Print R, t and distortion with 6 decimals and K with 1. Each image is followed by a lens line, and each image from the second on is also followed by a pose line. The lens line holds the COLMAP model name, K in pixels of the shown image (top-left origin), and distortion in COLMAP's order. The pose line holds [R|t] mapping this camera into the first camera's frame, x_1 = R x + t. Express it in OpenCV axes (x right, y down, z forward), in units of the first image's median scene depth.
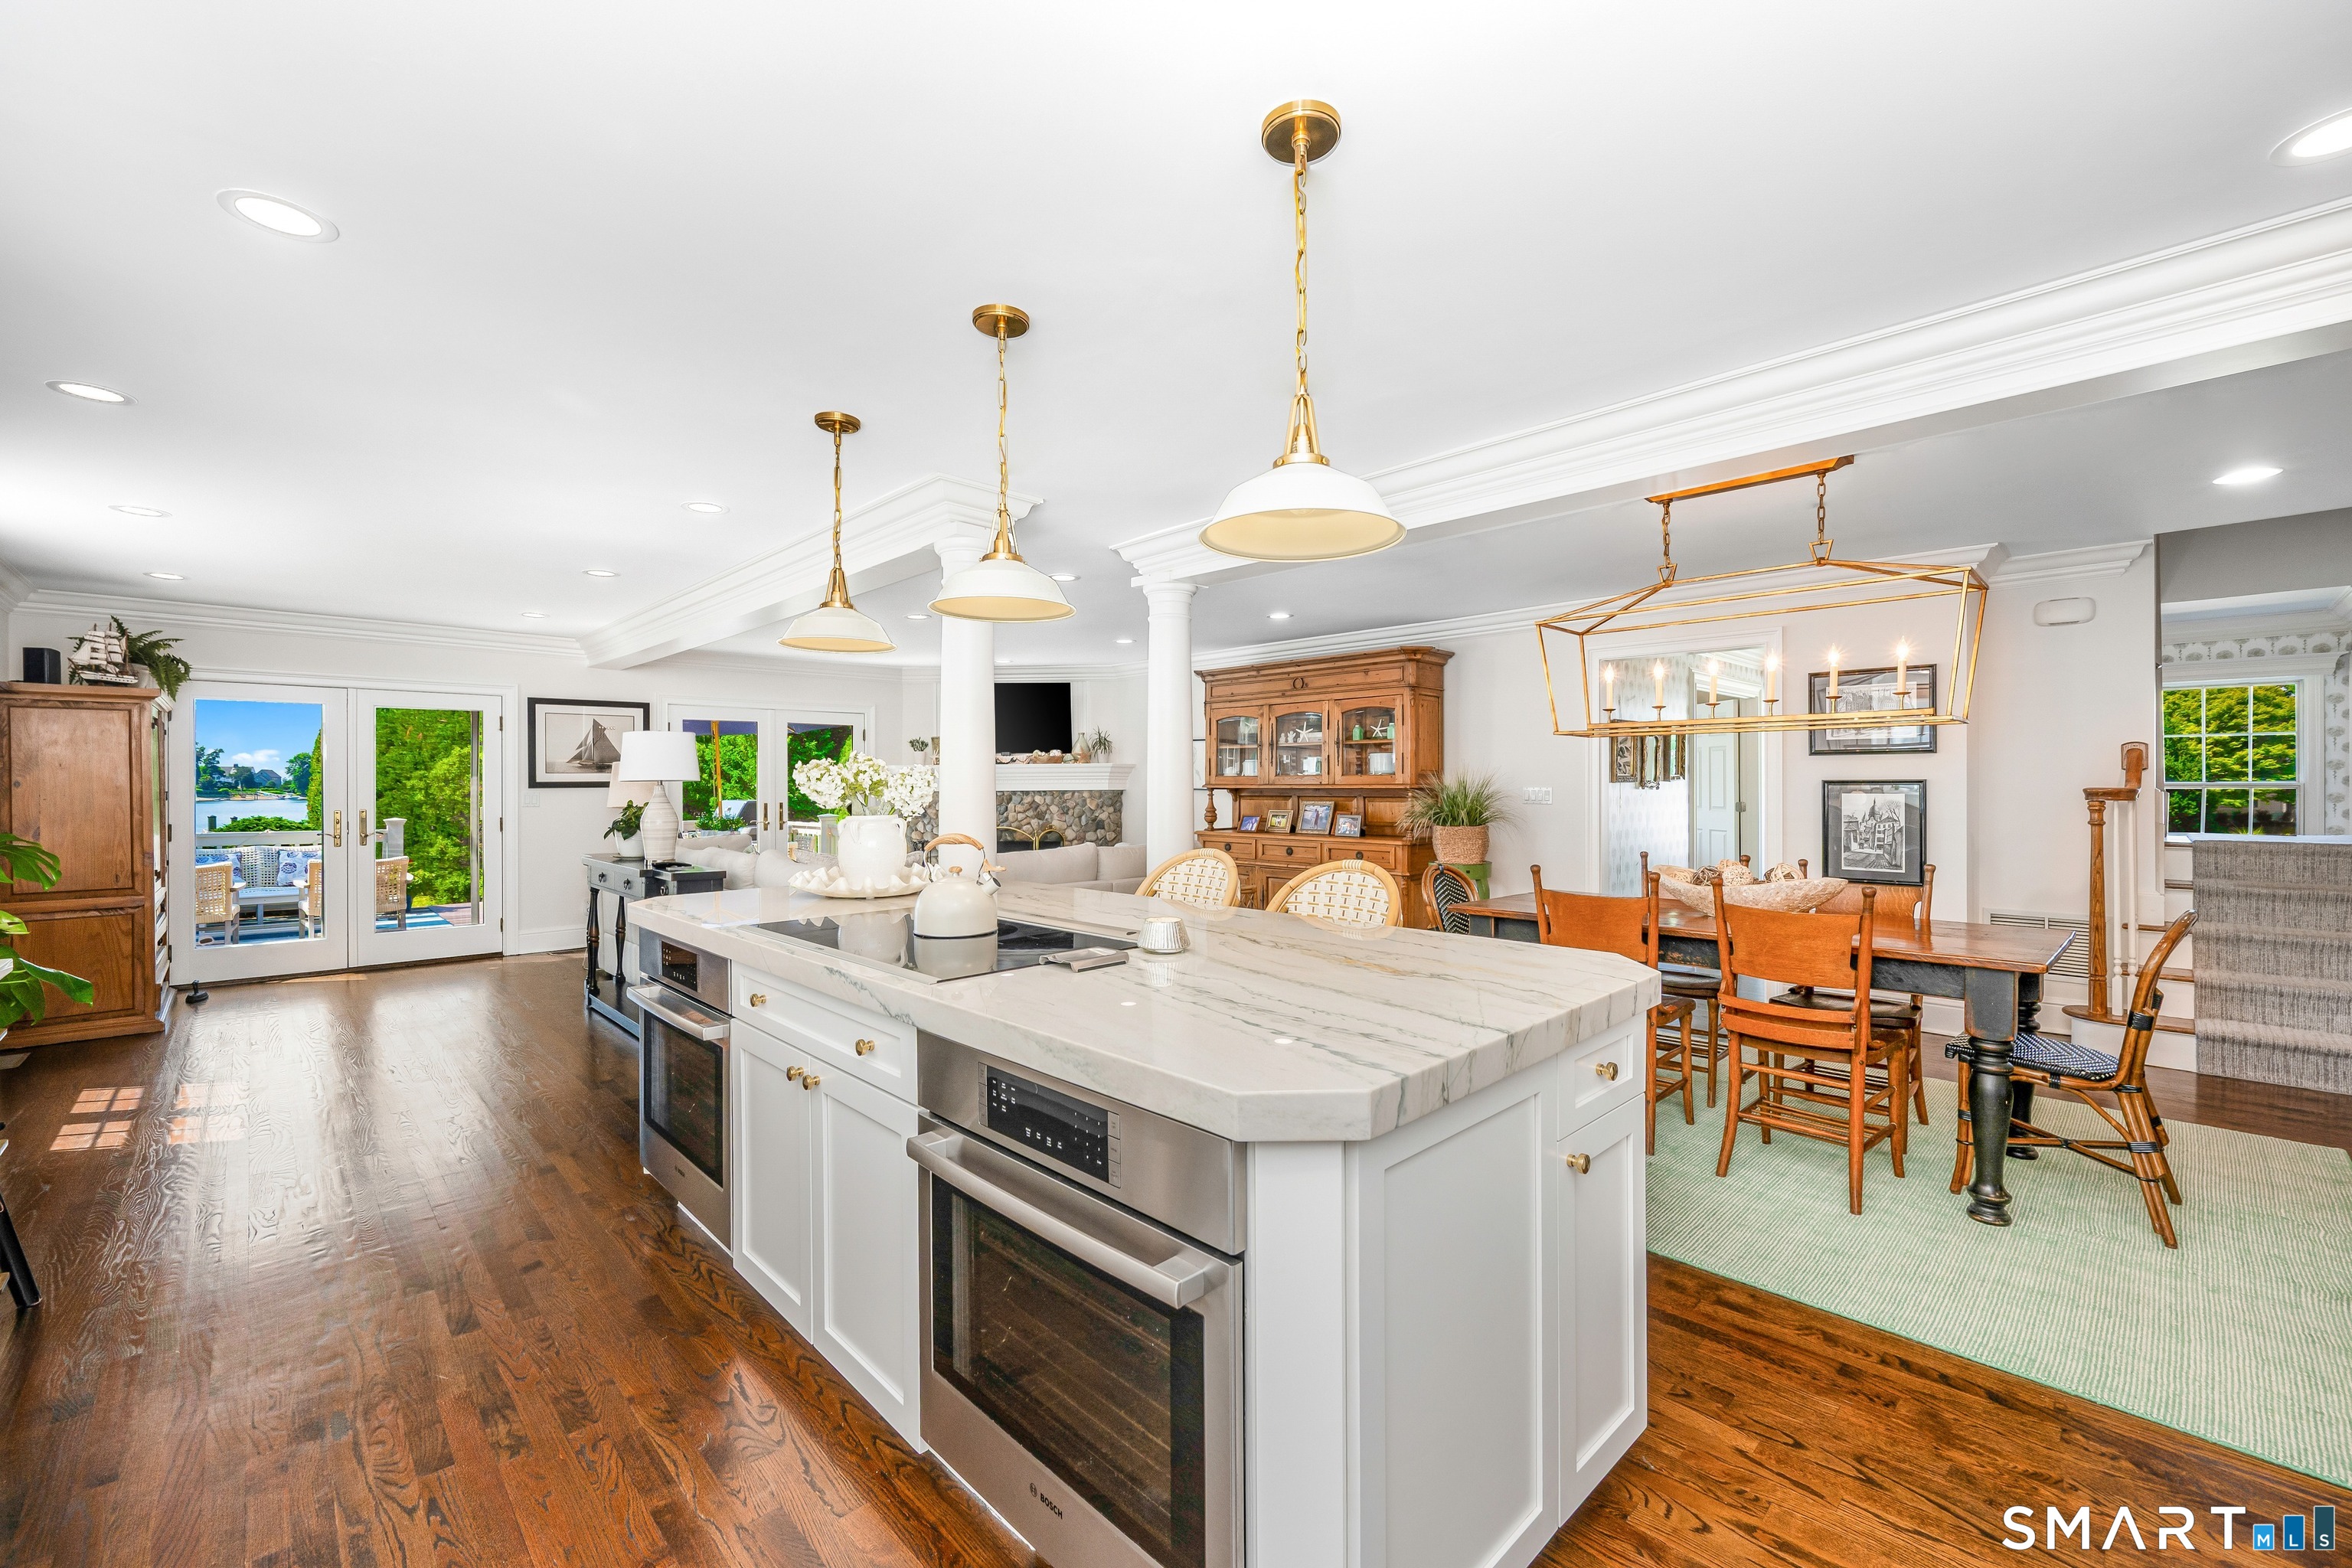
lens RADIAL K [[958.8, 0, 1176.0], [0, 958.8, 784.0], [0, 0, 1]] dist [0.001978, -0.000014]
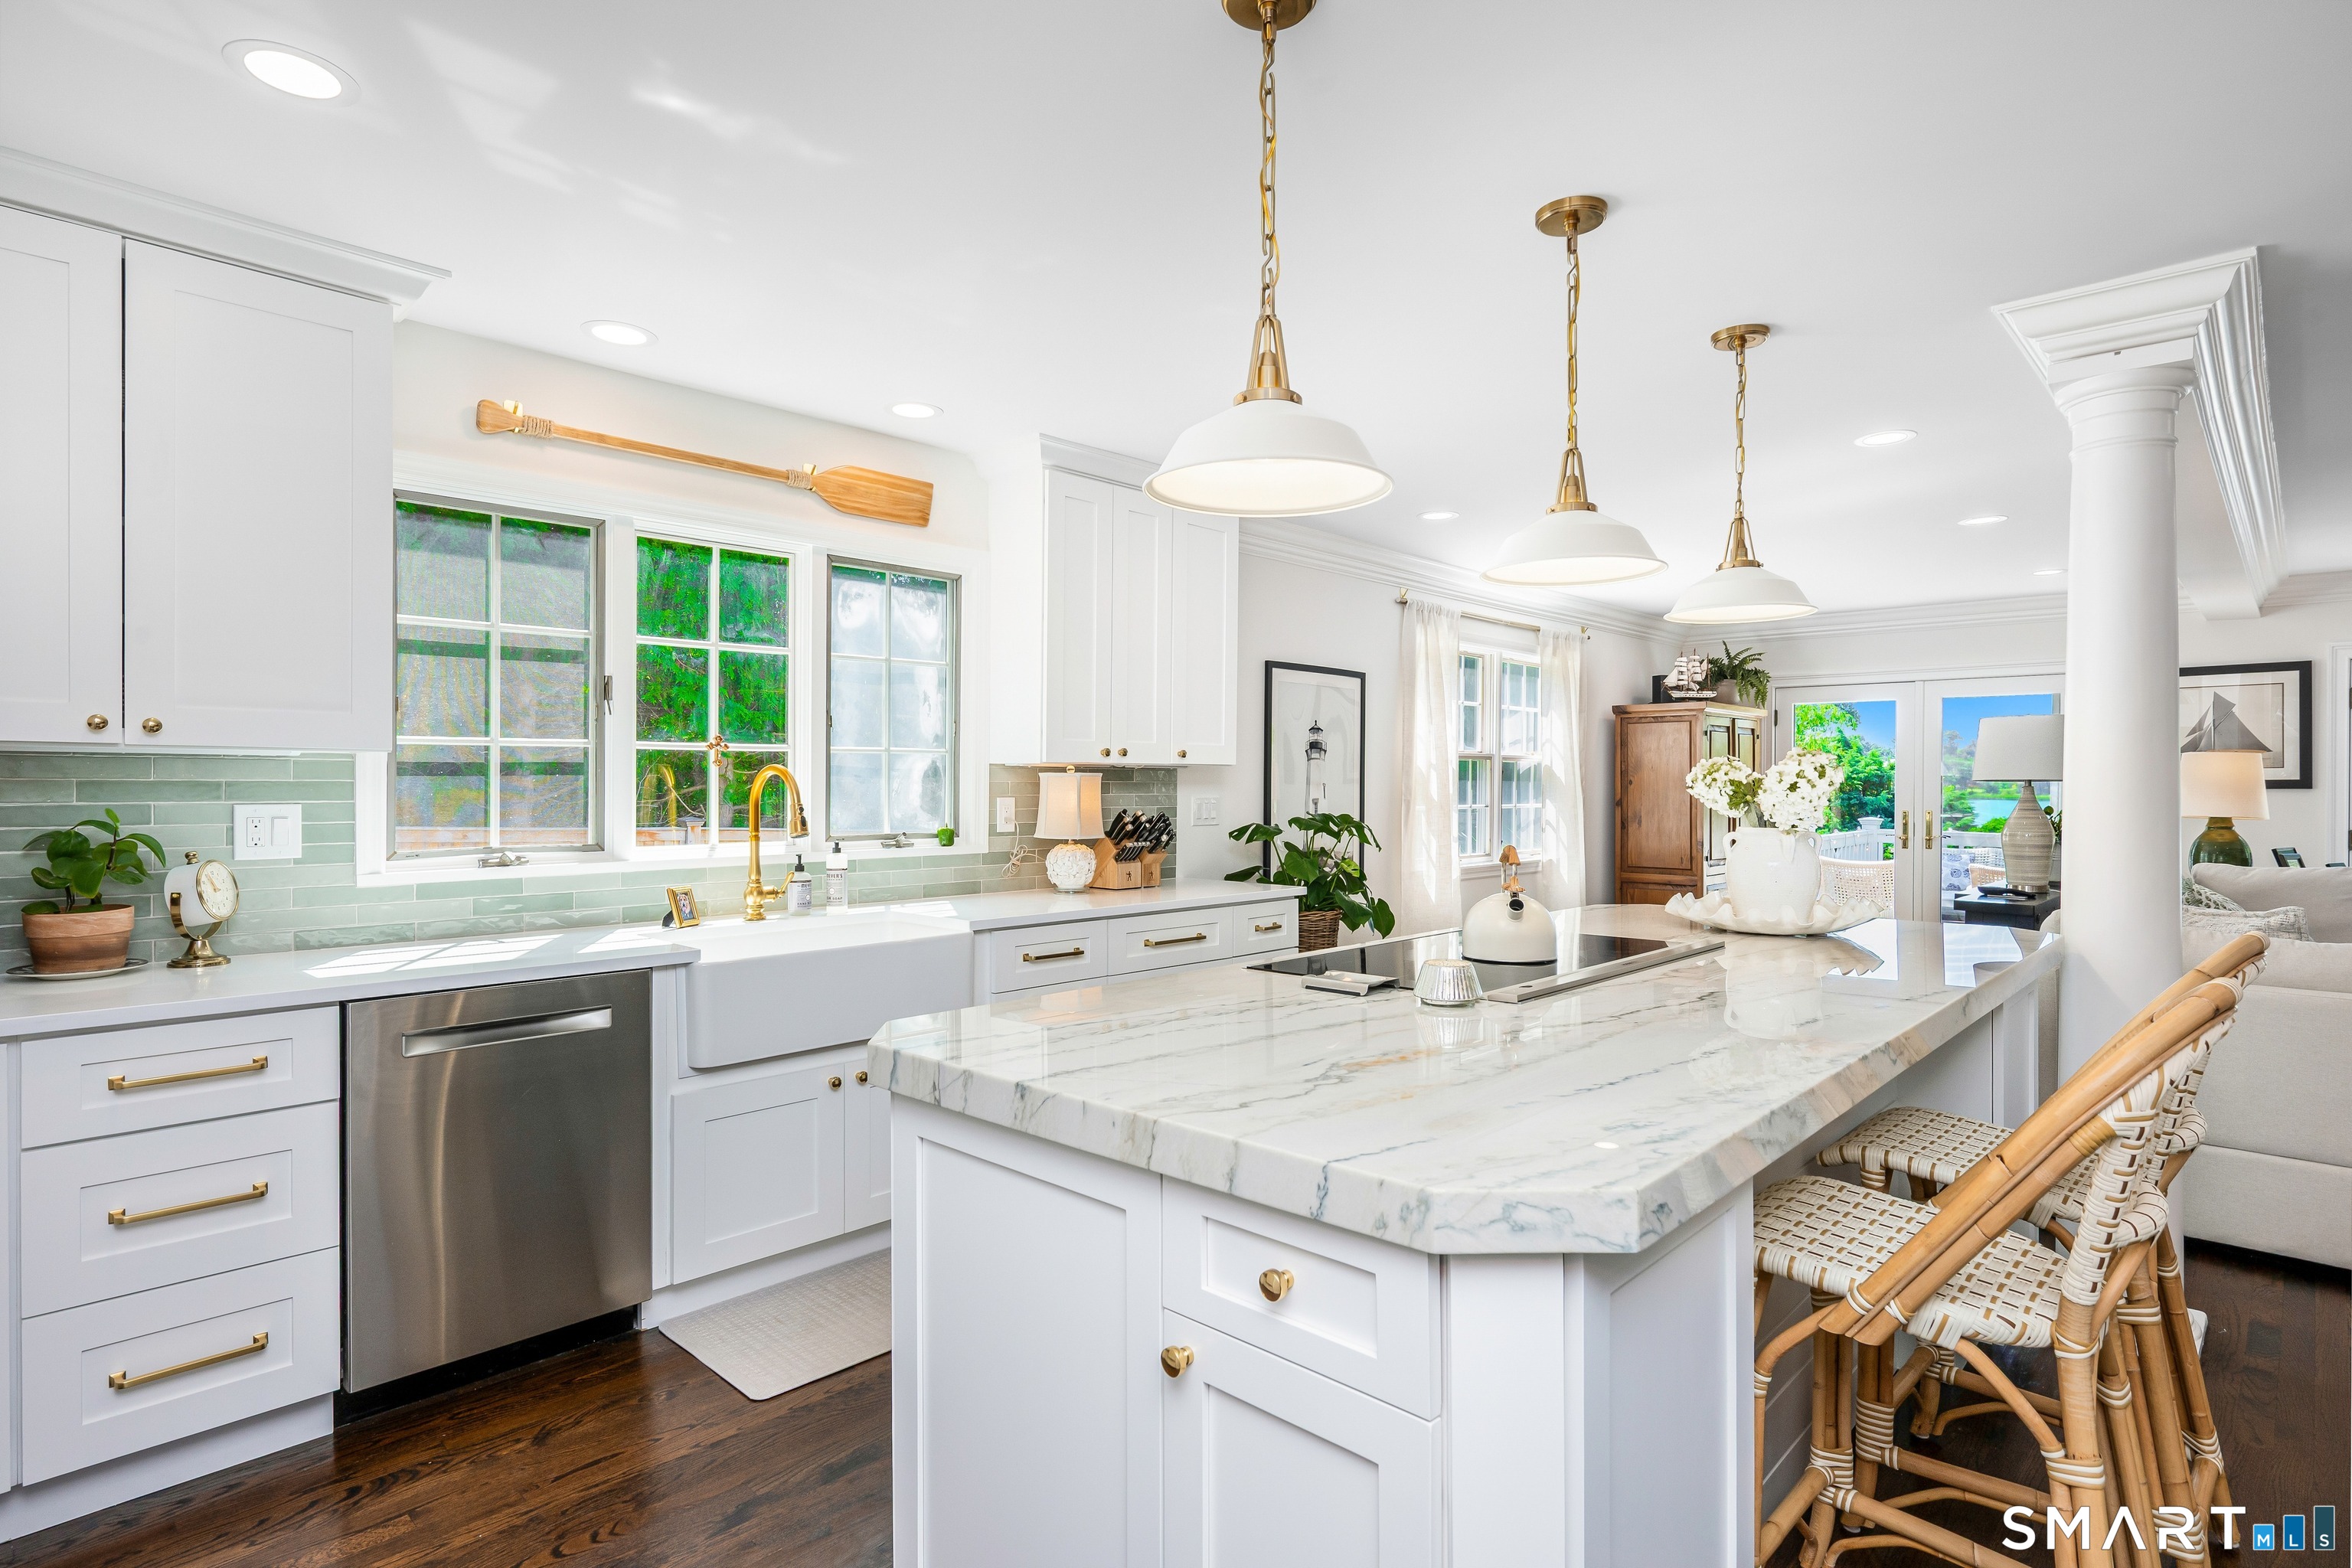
lens RADIAL K [[1196.2, 0, 1176.0], [0, 1196.2, 784.0], [0, 0, 1]] dist [-0.004097, -0.000663]
pose [[0.041370, 0.005140, -0.999131, 0.371380], [-0.001906, 0.999985, 0.005066, -0.003730], [0.999142, 0.001695, 0.041380, 0.284493]]
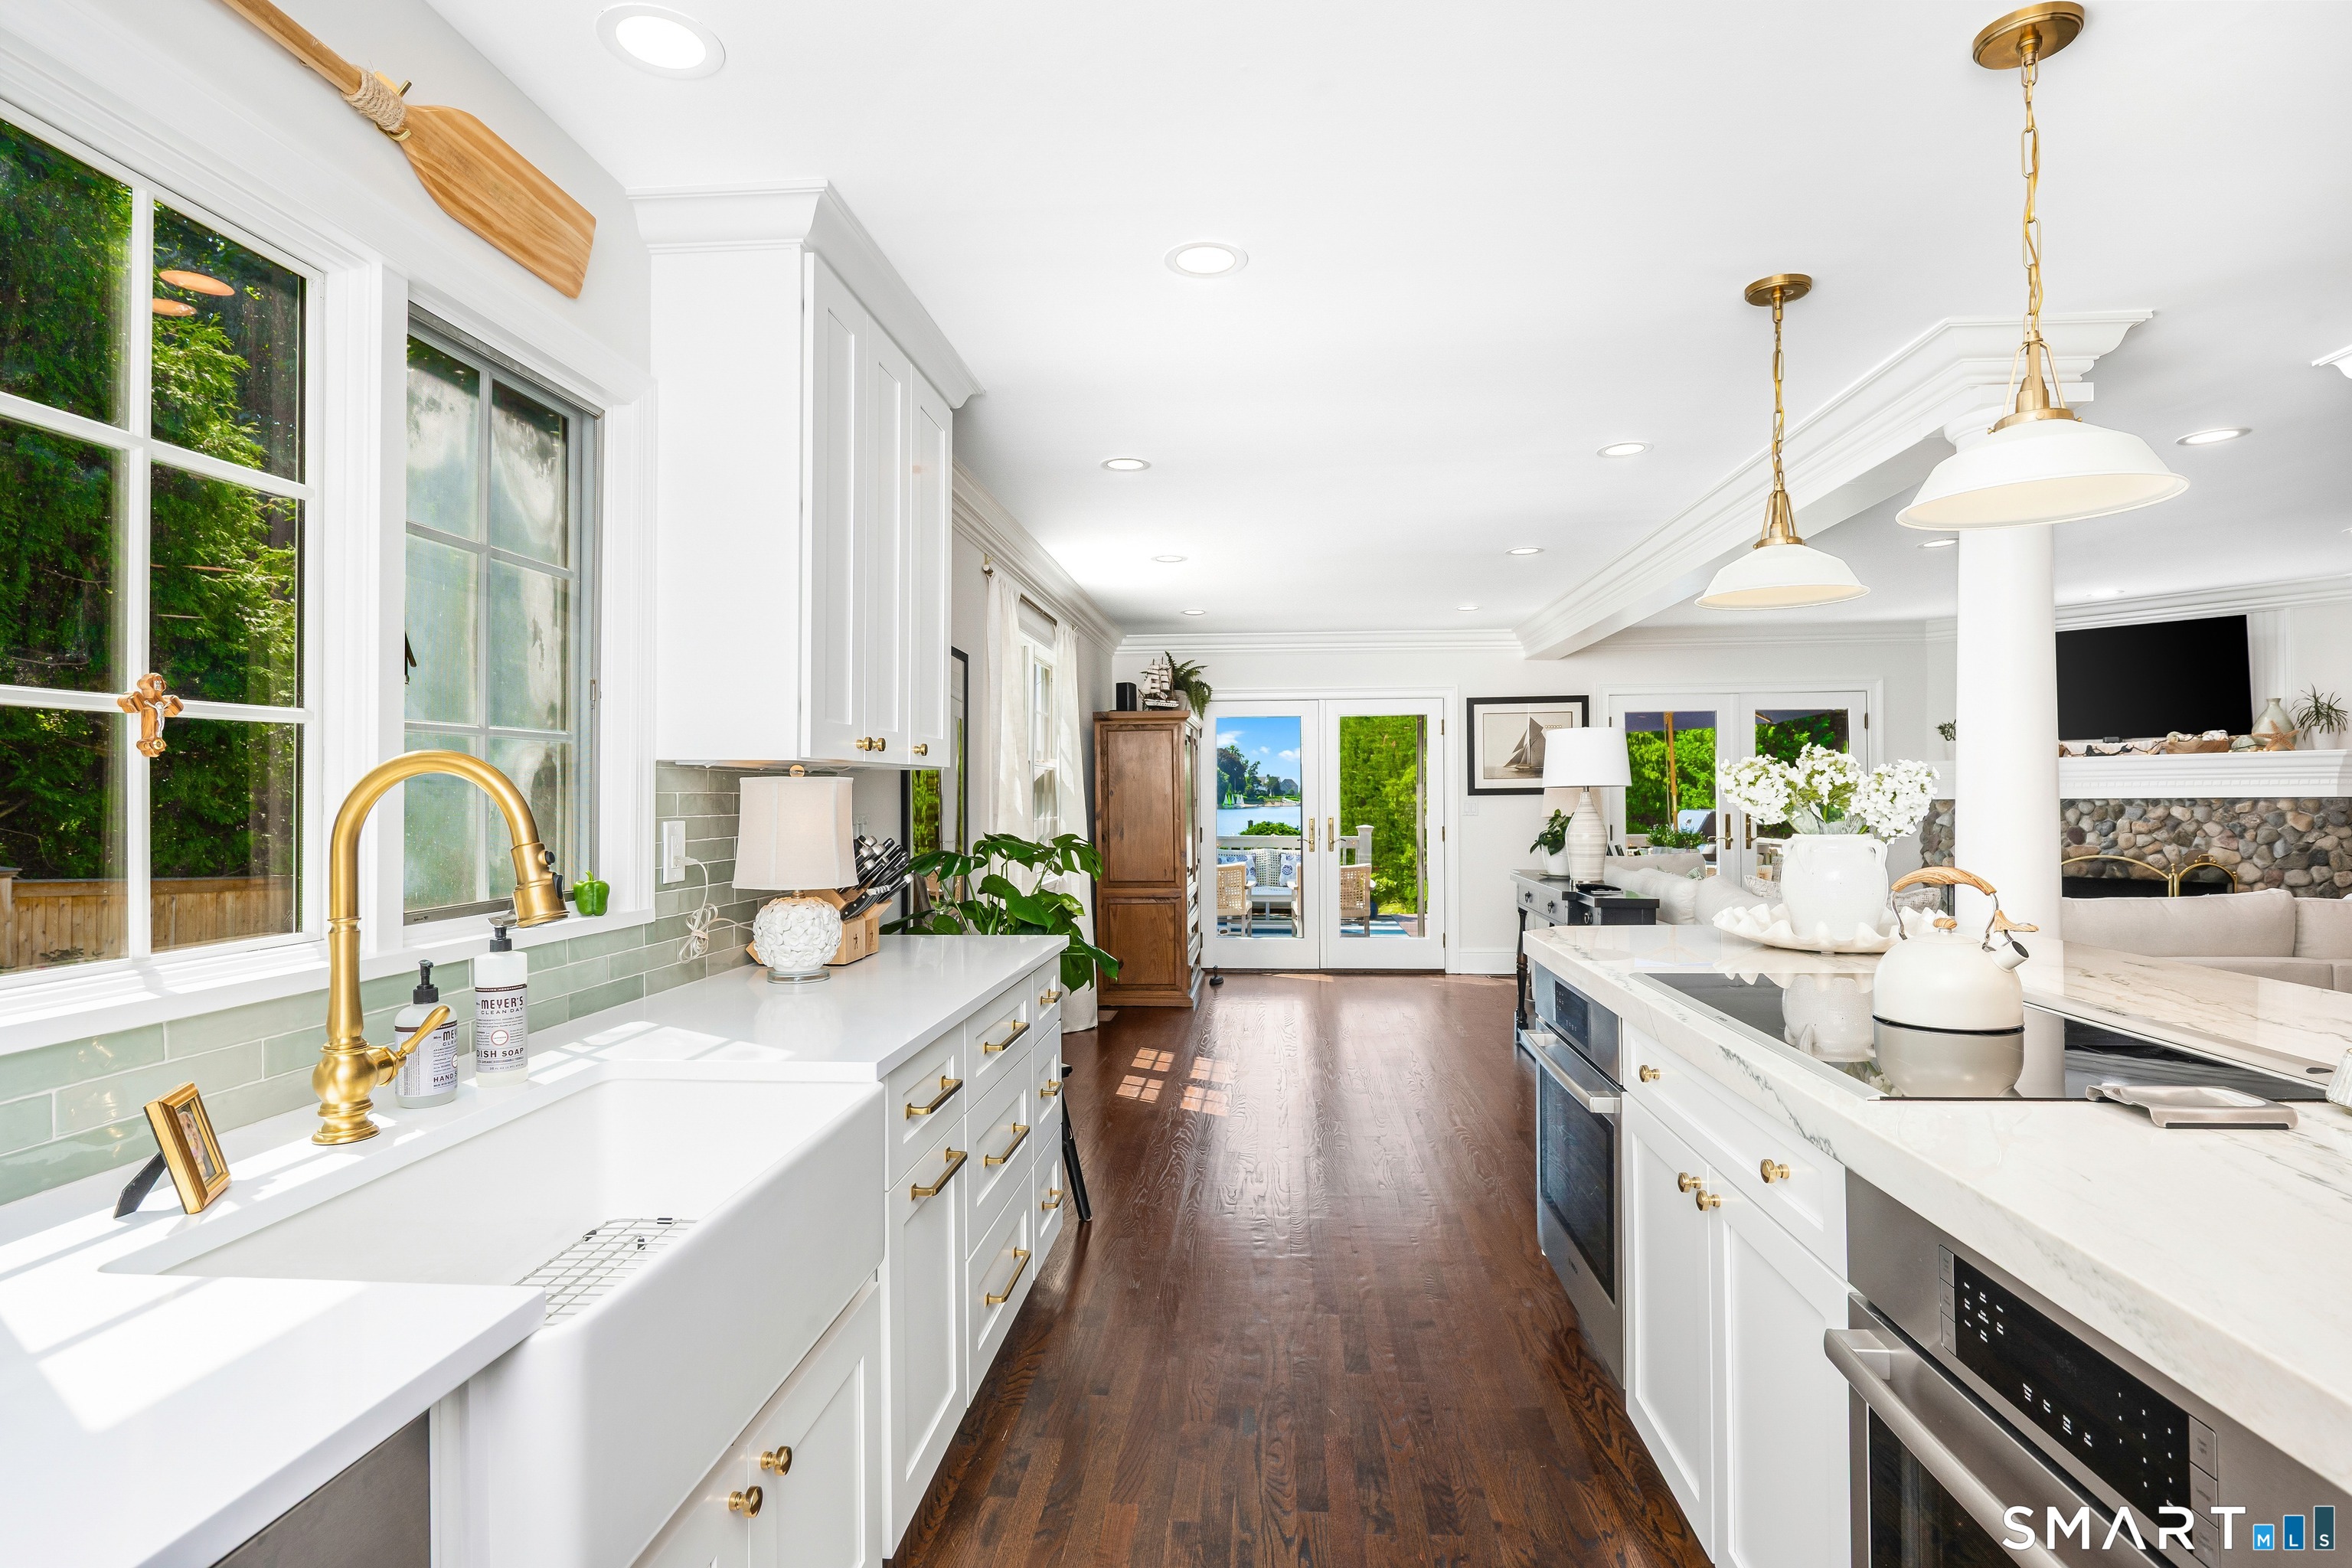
lens RADIAL K [[1196.2, 0, 1176.0], [0, 1196.2, 784.0], [0, 0, 1]] dist [-0.004097, -0.000663]
pose [[0.657648, -0.008970, -0.753272, 0.014745], [0.005425, 0.999960, -0.007172, -0.000125], [0.753306, 0.000631, 0.657670, 0.040509]]
